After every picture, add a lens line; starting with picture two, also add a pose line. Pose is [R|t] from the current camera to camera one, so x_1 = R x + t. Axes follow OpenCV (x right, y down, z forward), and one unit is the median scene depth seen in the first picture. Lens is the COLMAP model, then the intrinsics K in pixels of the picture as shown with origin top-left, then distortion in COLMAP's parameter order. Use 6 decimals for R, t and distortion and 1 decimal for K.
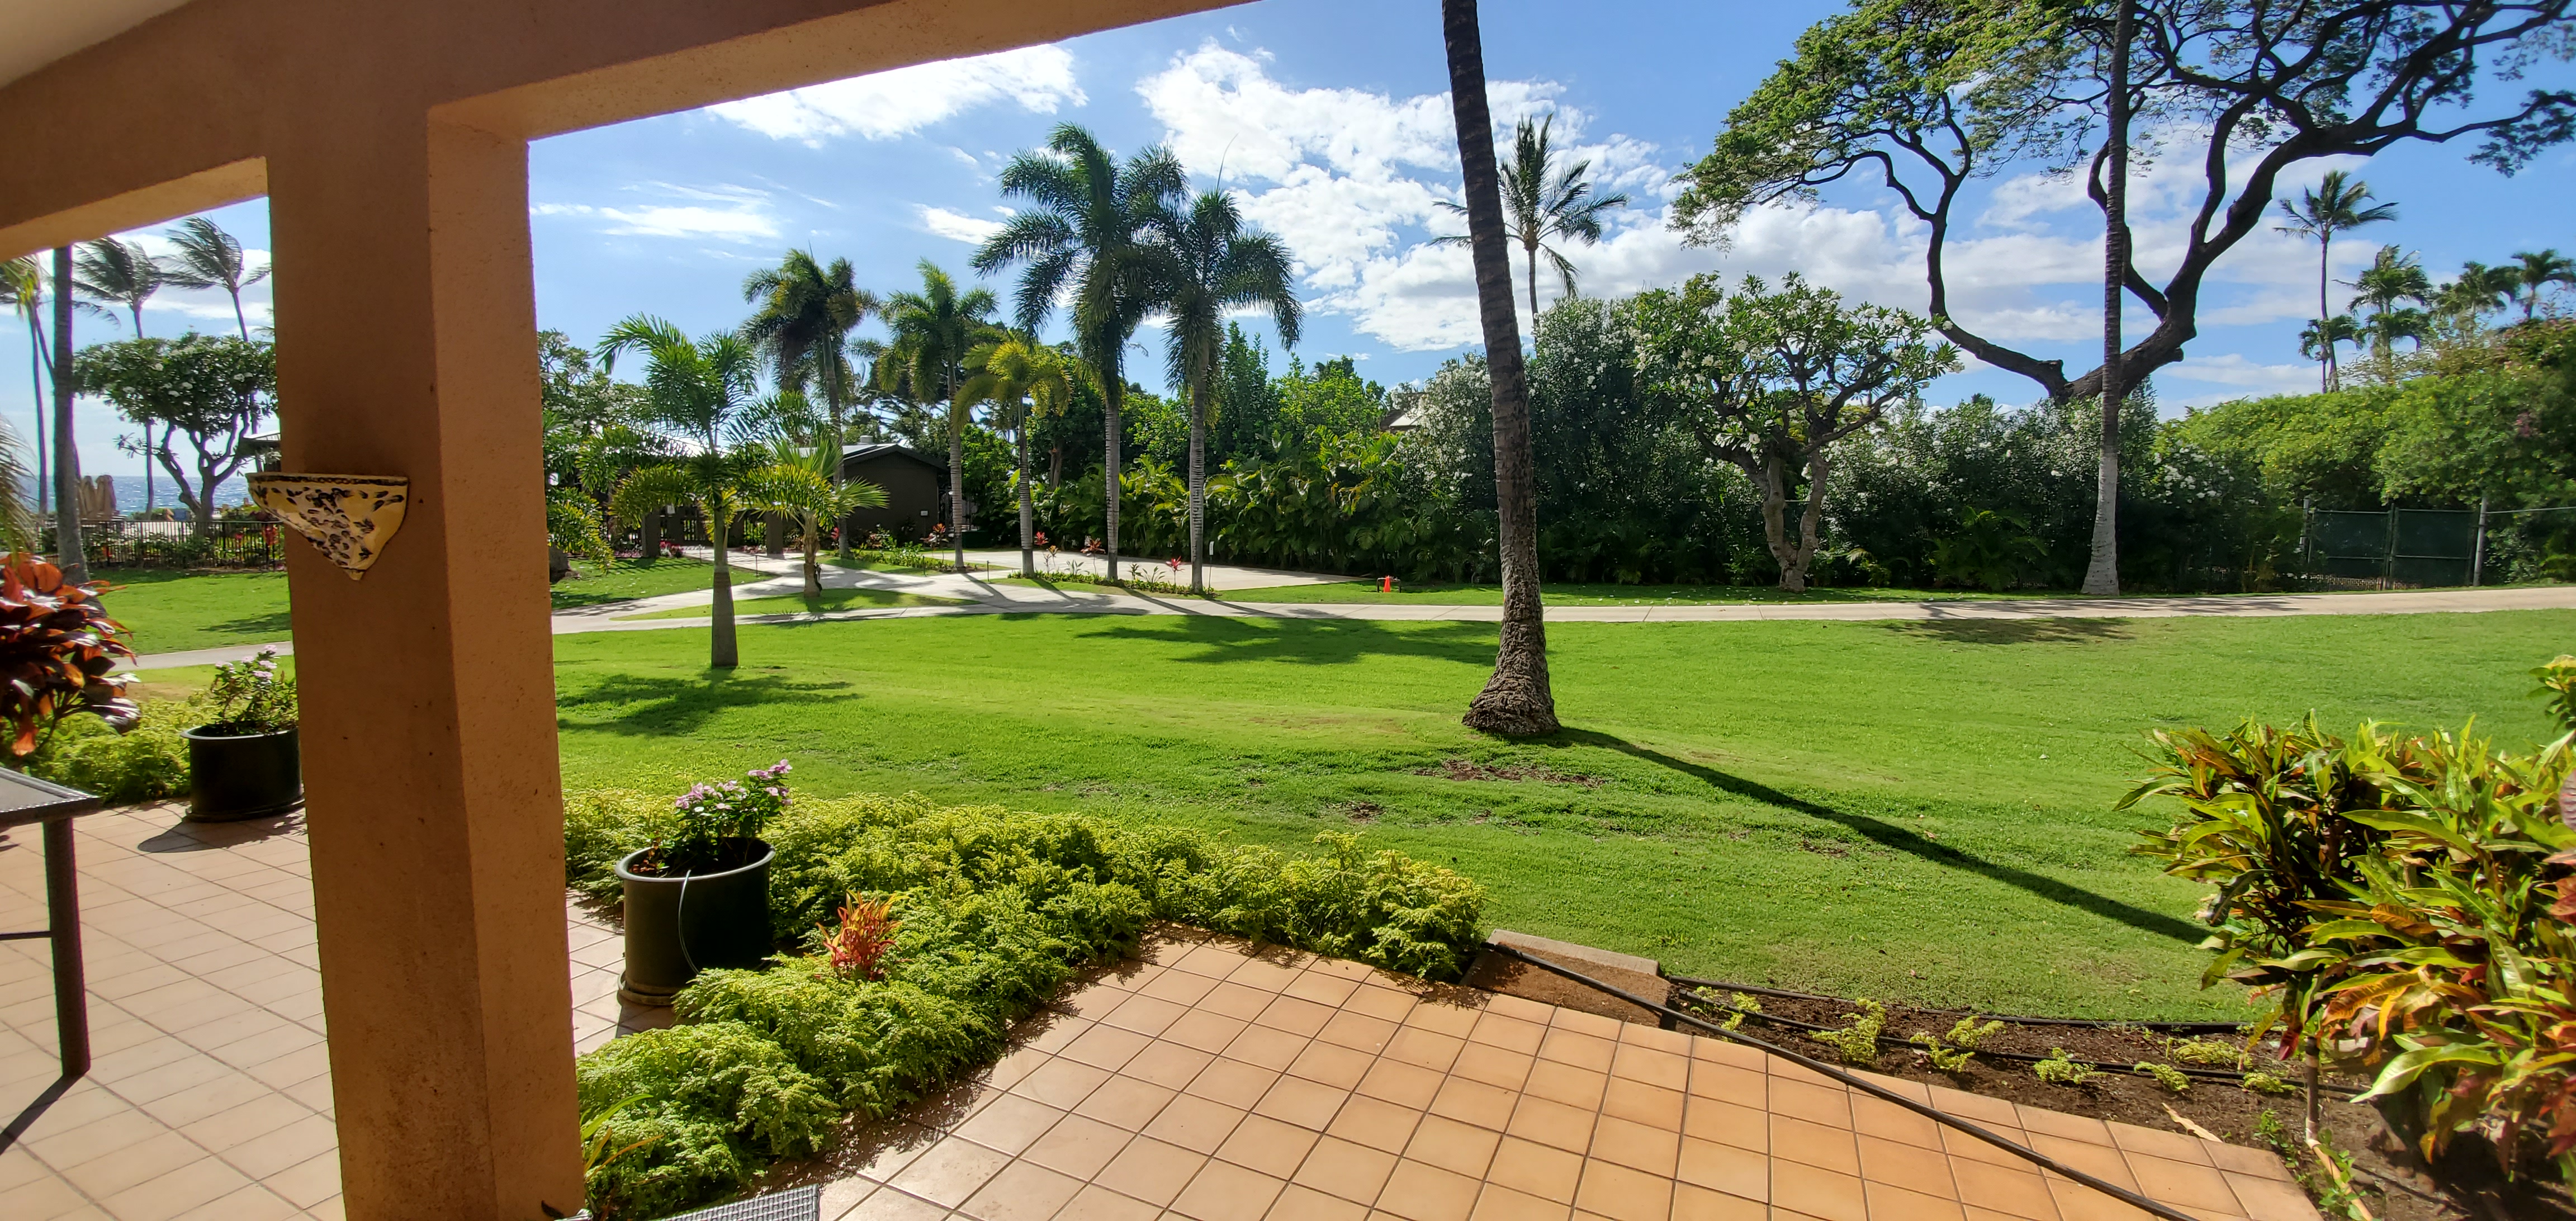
lens RADIAL K [[1000.1, 0, 1326.1], [0, 1000.1, 612.5], [0, 0, 1]] dist [-0.019262, -0.004253]
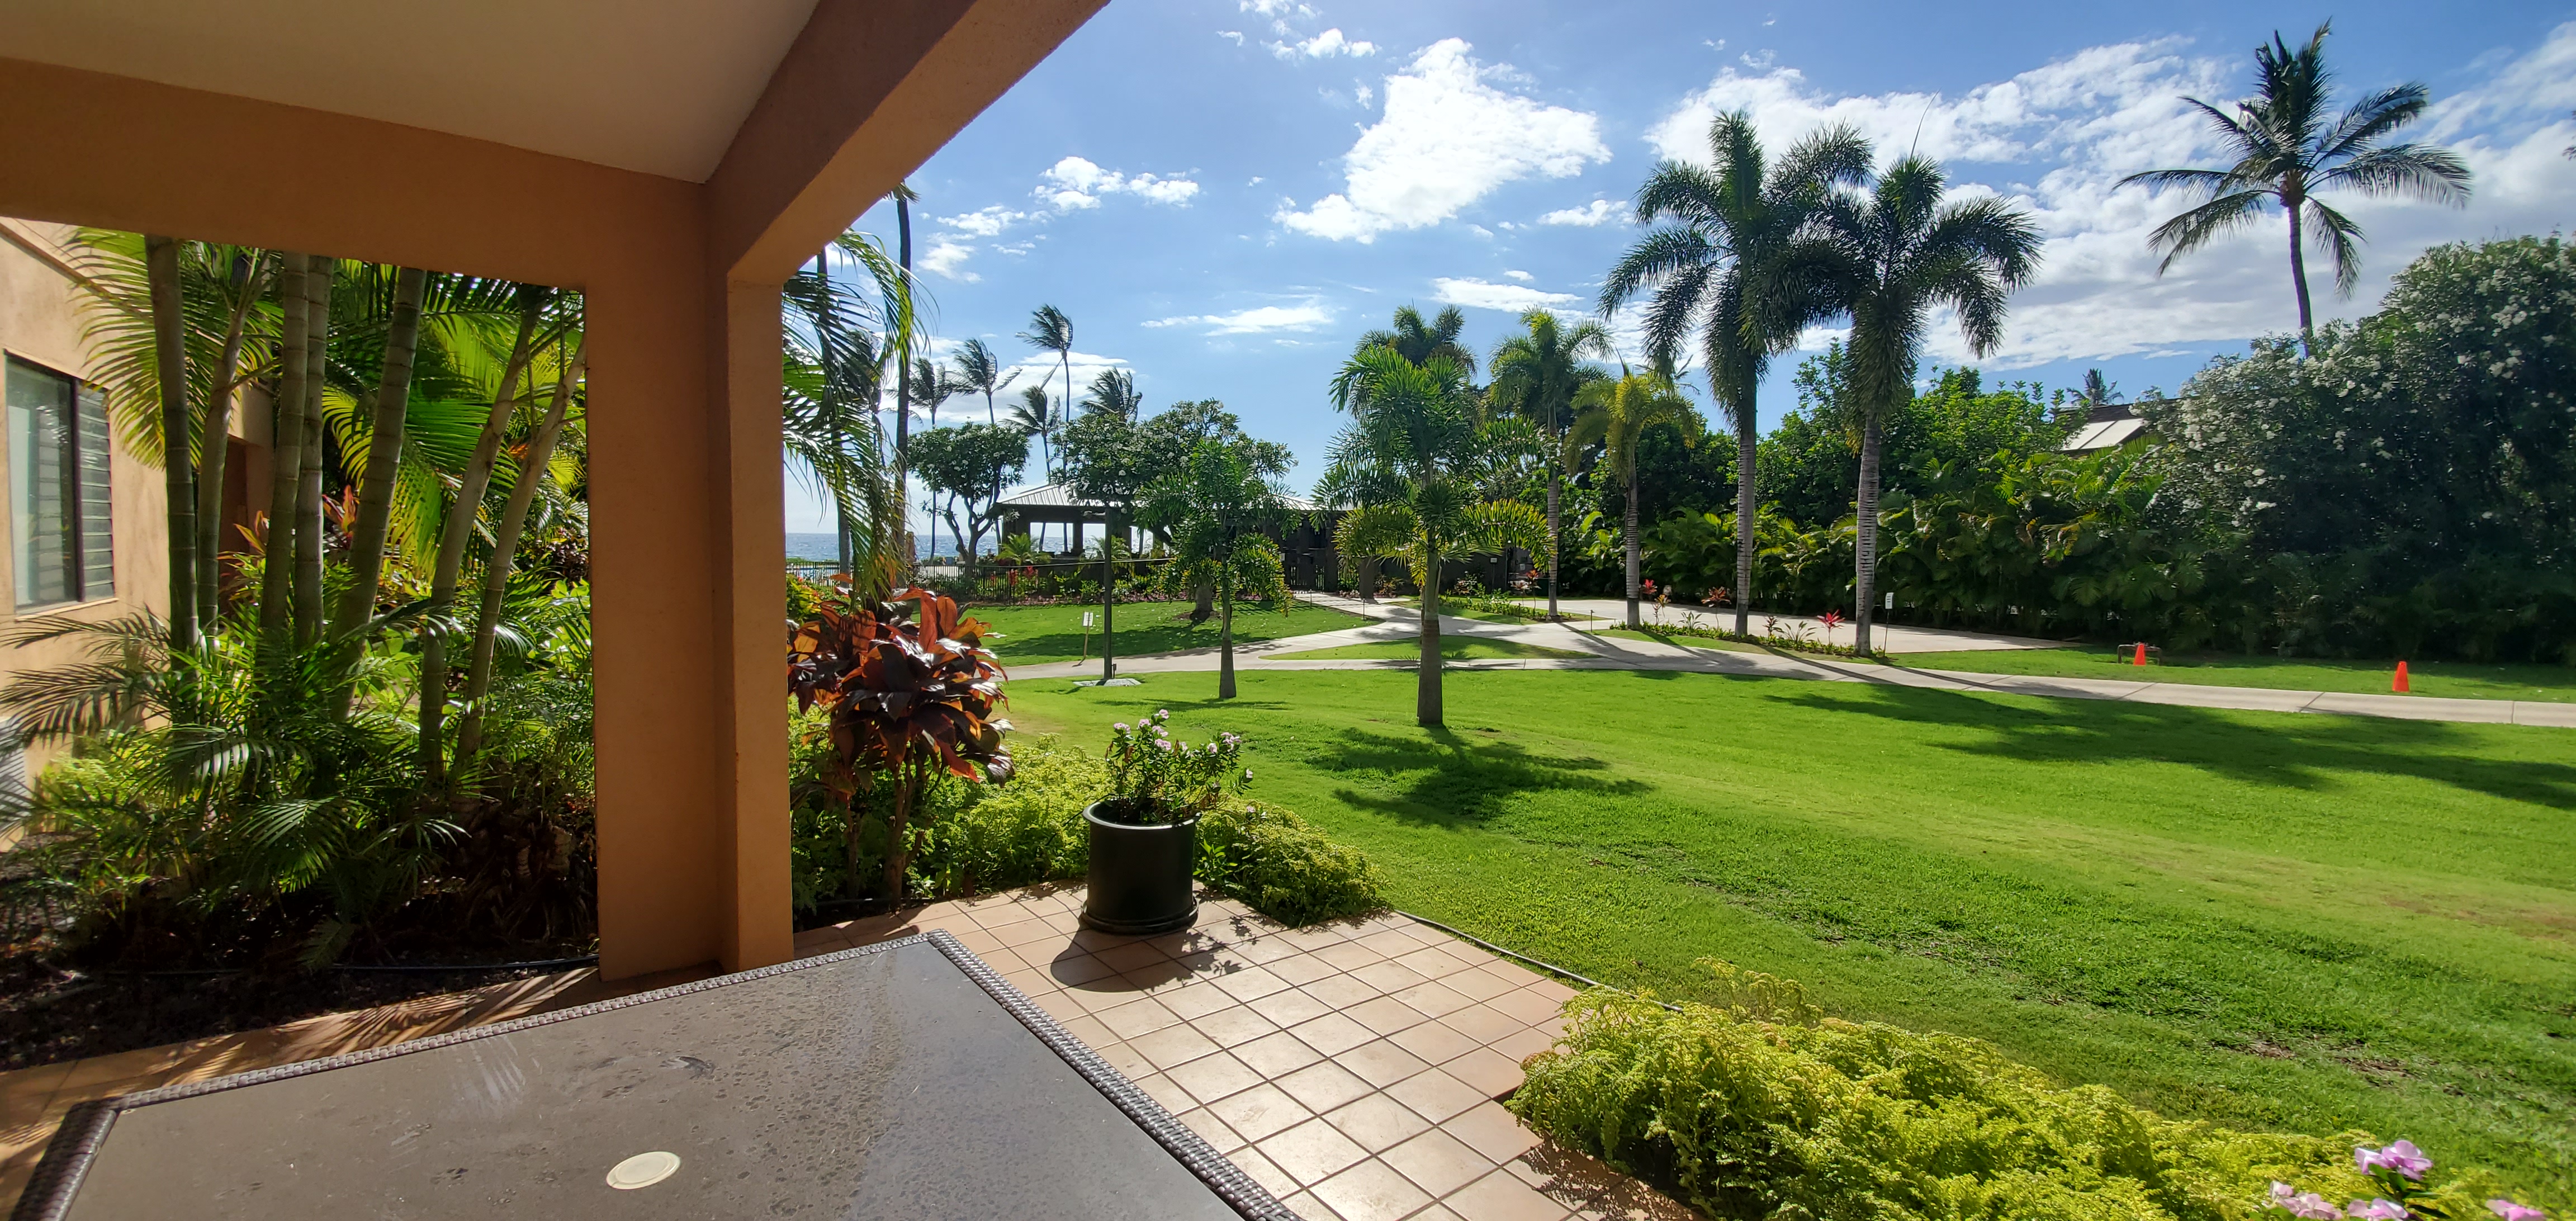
lens RADIAL K [[1000.1, 0, 1315.6], [0, 1000.1, 601.2], [0, 0, 1]] dist [-0.019262, -0.004253]
pose [[0.872435, 0.017321, -0.488423, -0.107708], [-0.046645, 0.997761, -0.047933, -0.003410], [0.486499, 0.064601, 0.871289, 0.062799]]
